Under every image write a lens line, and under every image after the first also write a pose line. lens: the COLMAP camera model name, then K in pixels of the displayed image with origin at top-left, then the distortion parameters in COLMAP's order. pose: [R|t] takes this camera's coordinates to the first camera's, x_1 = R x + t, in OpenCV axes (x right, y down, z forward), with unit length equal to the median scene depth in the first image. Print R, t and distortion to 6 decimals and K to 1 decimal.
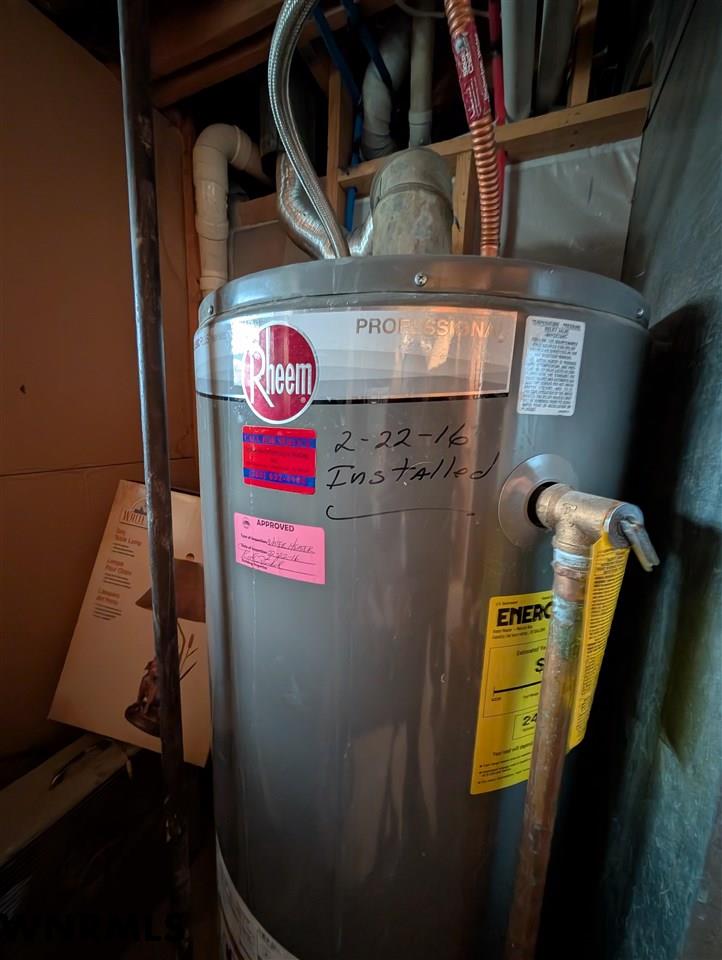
lens RADIAL K [[361.9, 0, 359.7], [0, 361.9, 479.5], [0, 0, 1]] dist [0.001526, 0.000135]
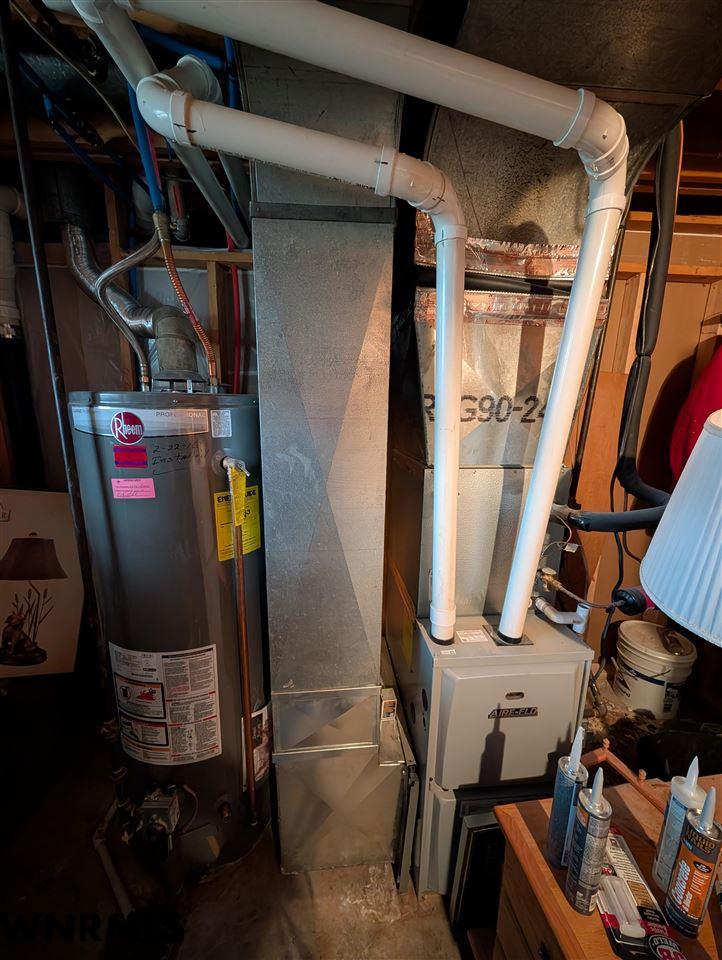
lens RADIAL K [[361.9, 0, 353.6], [0, 361.9, 476.0], [0, 0, 1]] dist [0.001526, 0.000135]
pose [[0.886738, -0.117578, 0.447070, 0.038741], [0.098616, 0.992965, 0.065547, 0.082266], [-0.451631, -0.014035, 0.892094, -2.361345]]
